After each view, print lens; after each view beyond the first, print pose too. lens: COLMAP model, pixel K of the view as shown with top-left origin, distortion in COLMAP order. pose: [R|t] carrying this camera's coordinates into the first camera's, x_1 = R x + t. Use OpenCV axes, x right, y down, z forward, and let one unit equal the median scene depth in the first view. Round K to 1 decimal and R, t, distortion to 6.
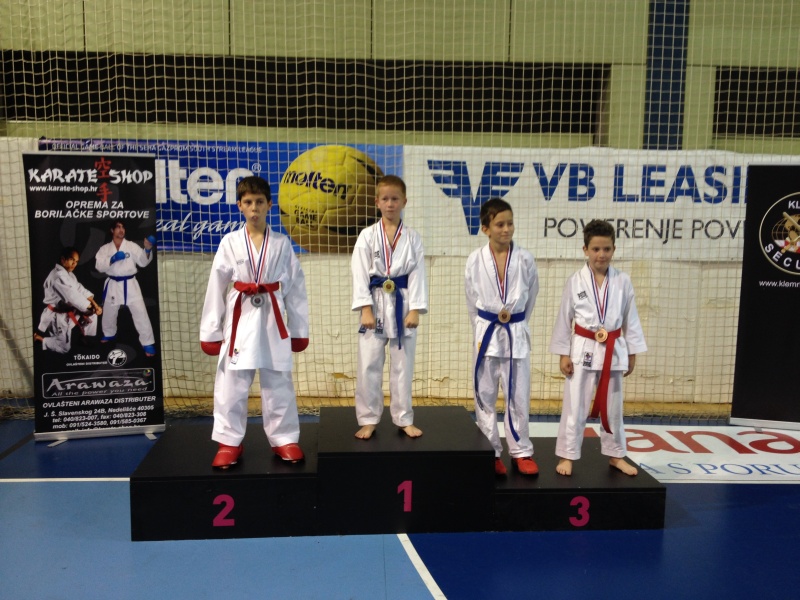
lens RADIAL K [[752.9, 0, 400.0], [0, 752.9, 300.0], [0, 0, 1]] dist [0.106954, -0.256868]
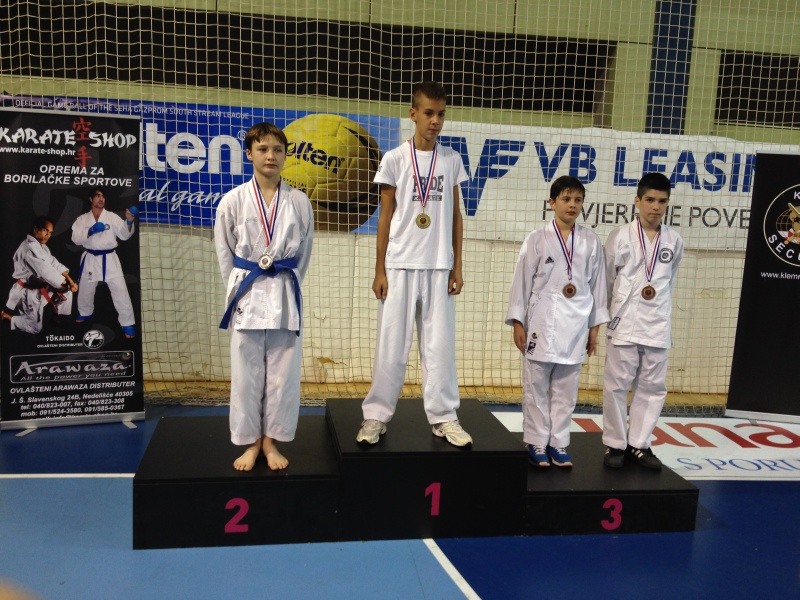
lens RADIAL K [[752.9, 0, 400.0], [0, 752.9, 300.0], [0, 0, 1]] dist [0.106954, -0.256868]
pose [[0.996185, 0.022328, 0.084364, -0.082983], [-0.025248, 0.999113, 0.033708, -0.011026], [-0.083537, -0.035710, 0.995865, 0.060622]]
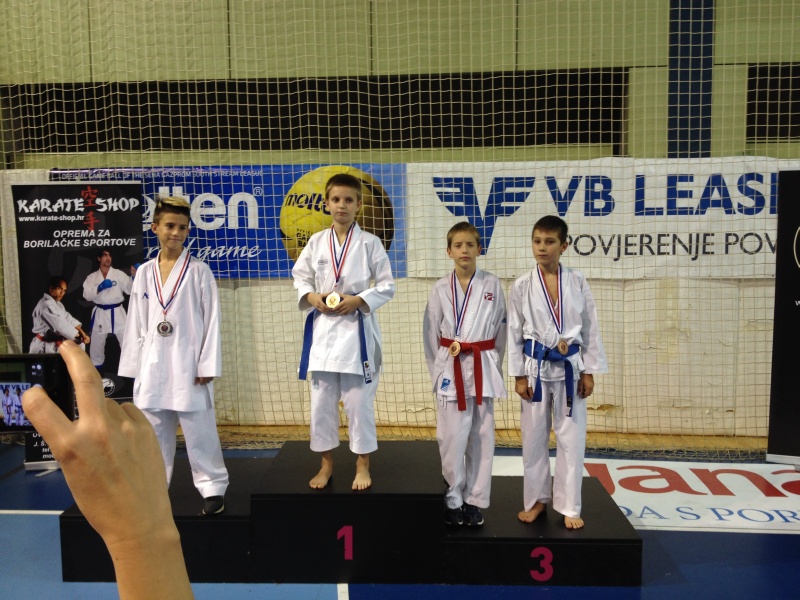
lens RADIAL K [[752.9, 0, 400.0], [0, 752.9, 300.0], [0, 0, 1]] dist [0.106954, -0.256868]
pose [[0.991529, -0.012880, -0.129247, 0.138058], [0.009722, 0.999639, -0.025037, -0.008338], [0.129523, 0.023568, 0.991296, 0.061230]]
